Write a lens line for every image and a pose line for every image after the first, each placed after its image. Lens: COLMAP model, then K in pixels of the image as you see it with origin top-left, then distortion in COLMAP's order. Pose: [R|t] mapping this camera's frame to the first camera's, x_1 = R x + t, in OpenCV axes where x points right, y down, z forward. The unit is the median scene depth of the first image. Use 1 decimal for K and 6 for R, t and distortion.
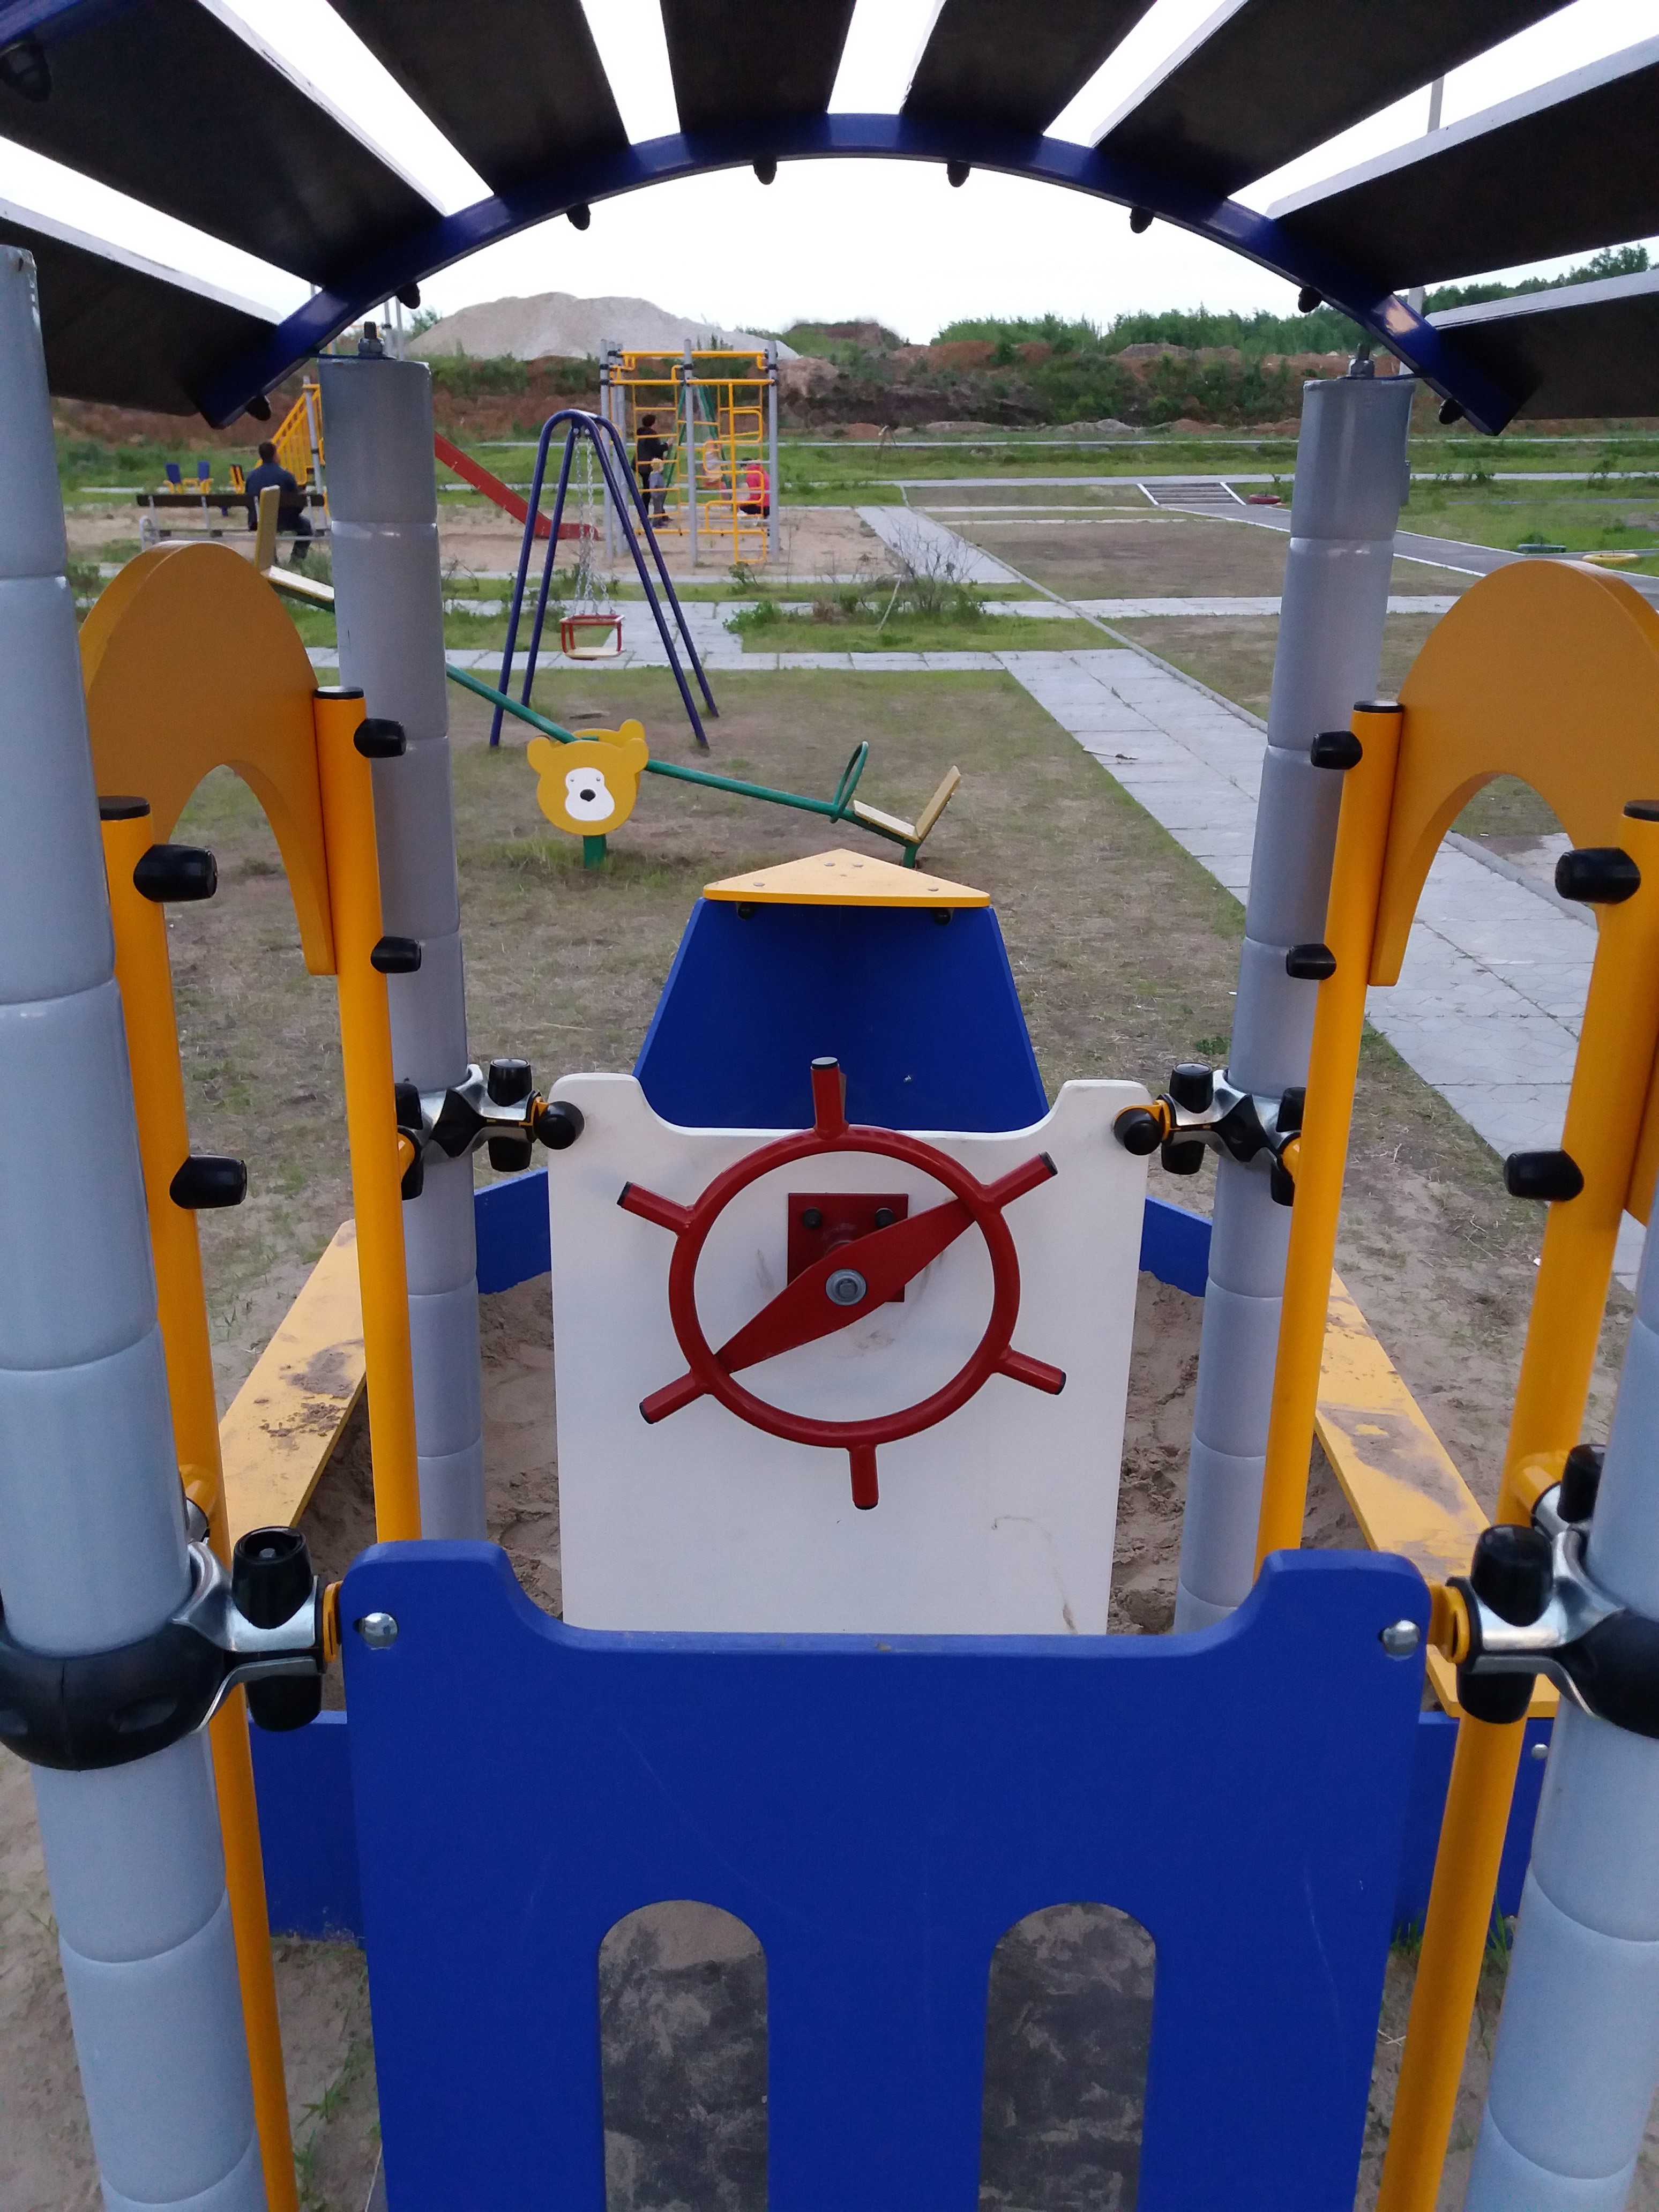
lens RADIAL K [[1780.2, 0, 829.5], [0, 1780.2, 1106.0], [0, 0, 1]] dist [0.077981, -0.172481]
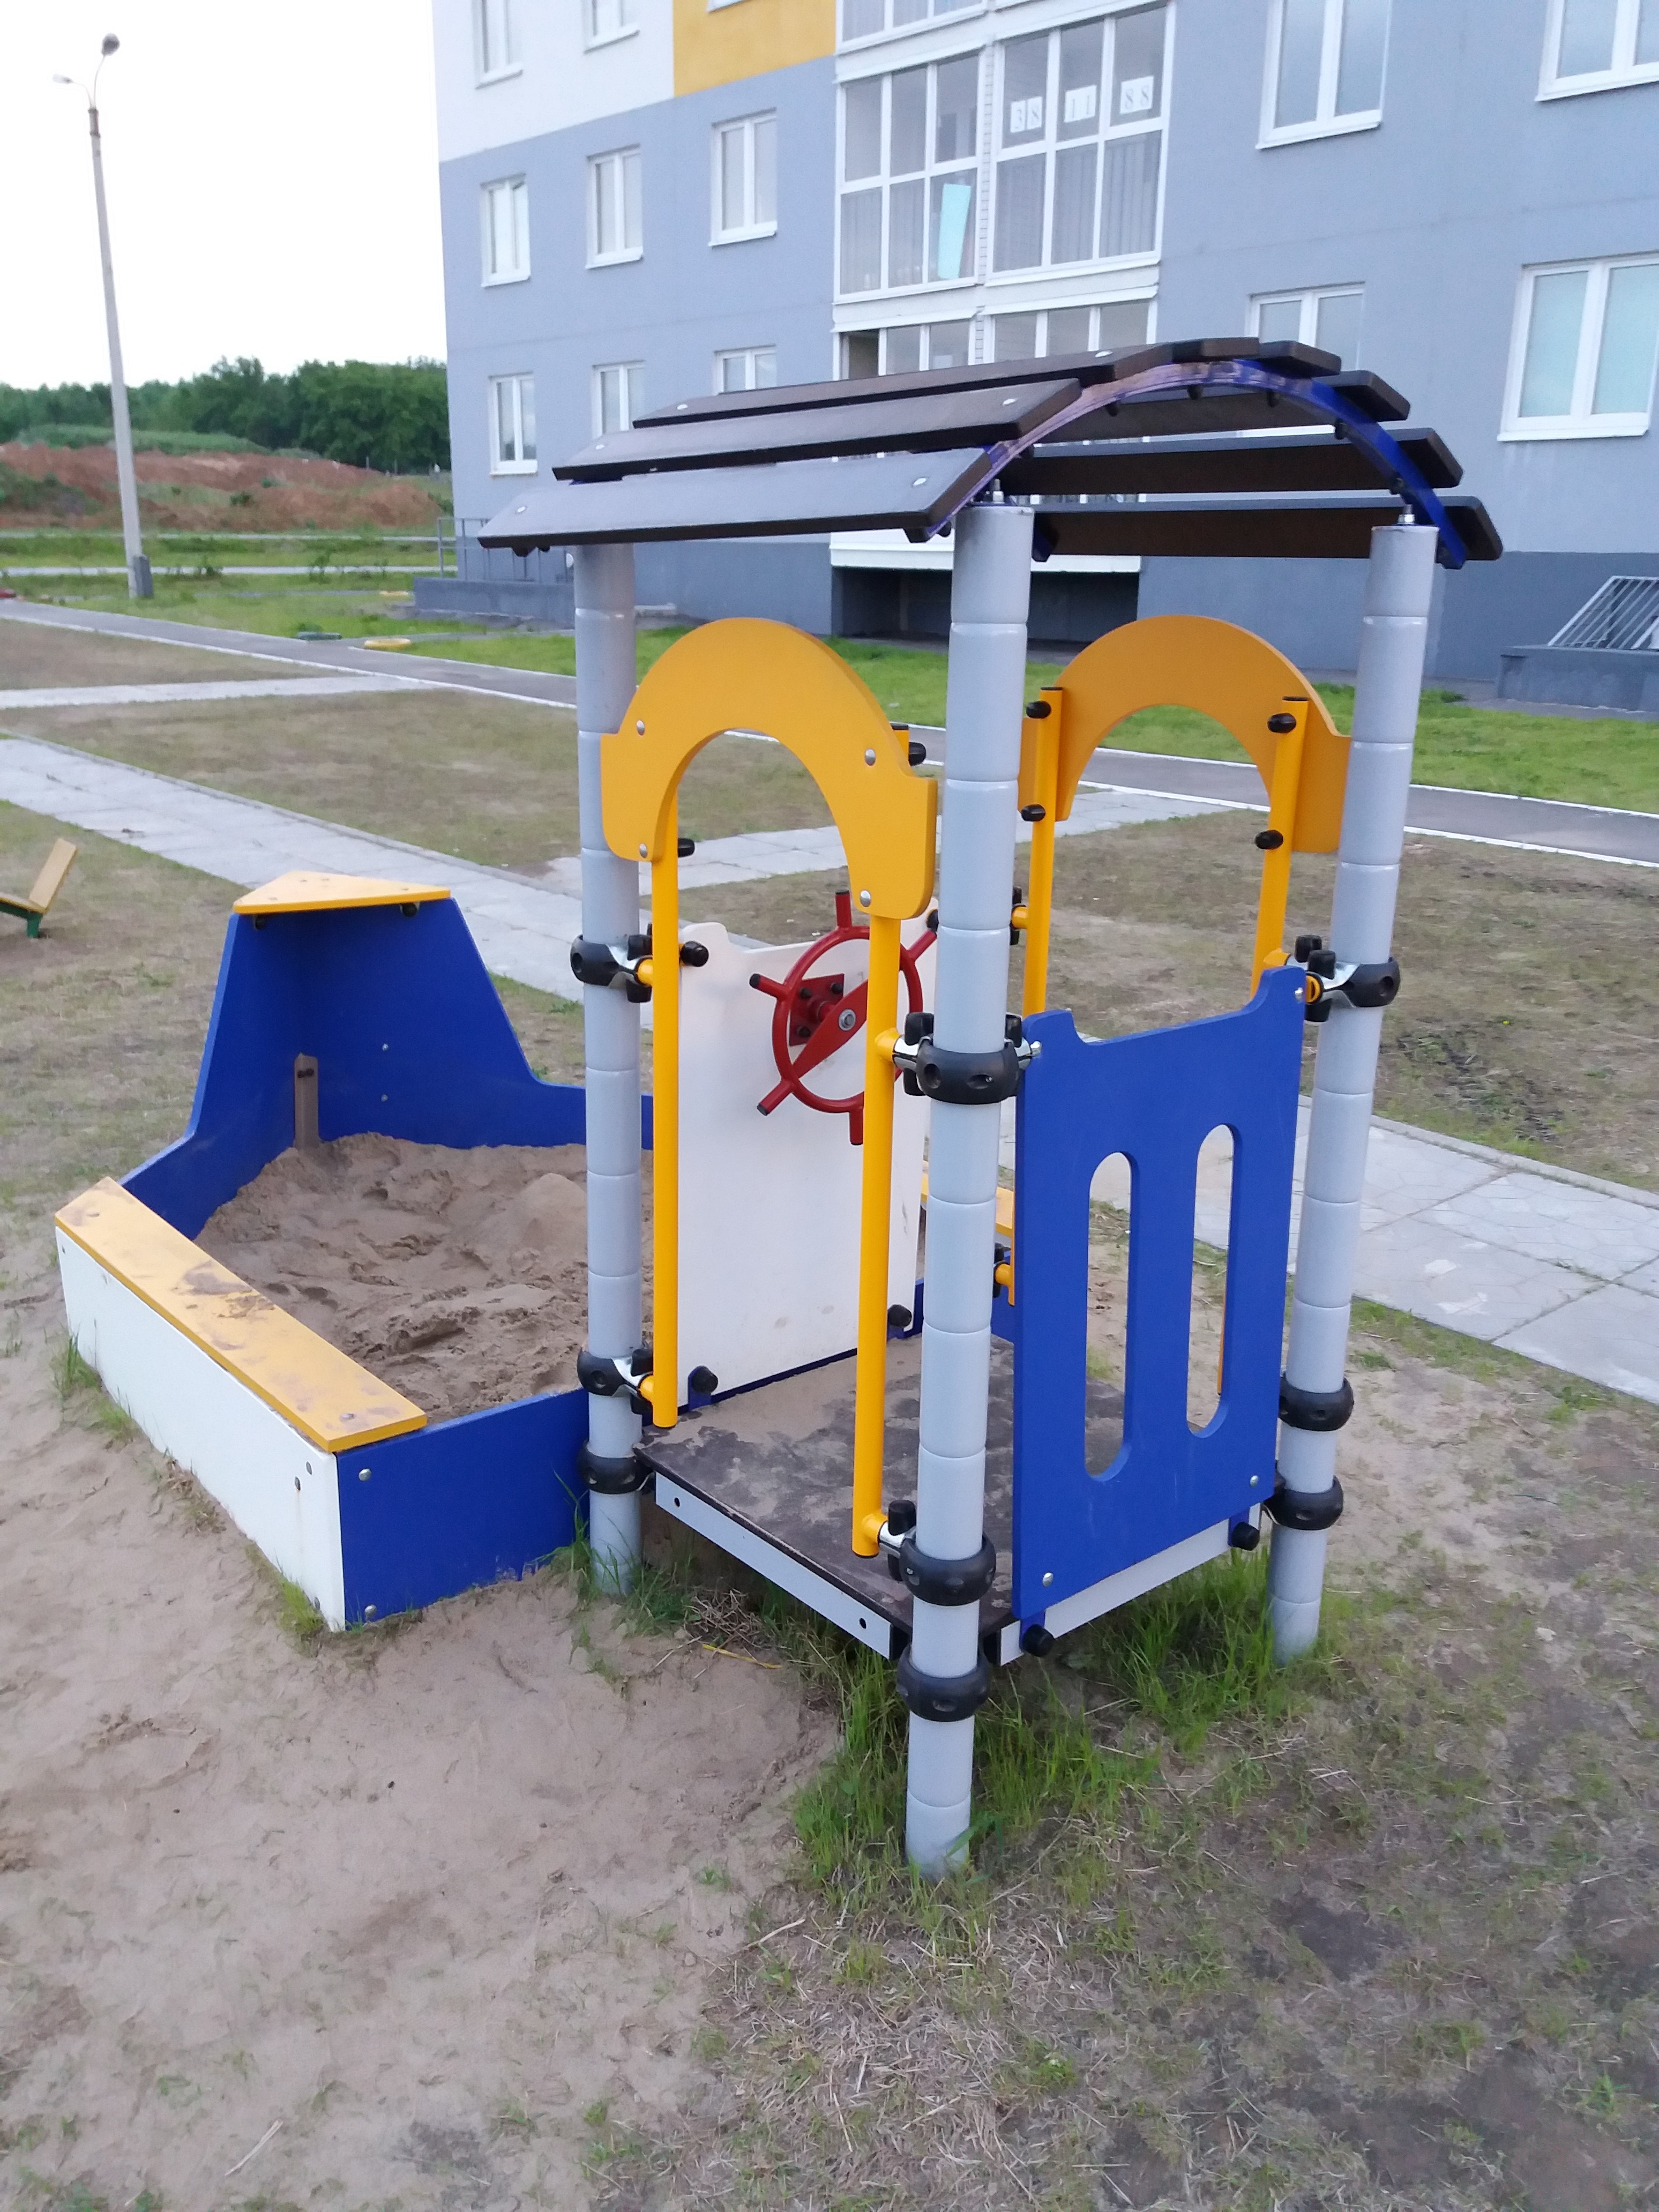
lens RADIAL K [[1780.2, 0, 829.5], [0, 1780.2, 1106.0], [0, 0, 1]] dist [0.077981, -0.172481]
pose [[0.775097, -0.175504, 0.606979, -0.160800], [0.203821, 0.978744, 0.022724, 0.020606], [-0.598065, 0.106102, 0.794393, -0.061419]]
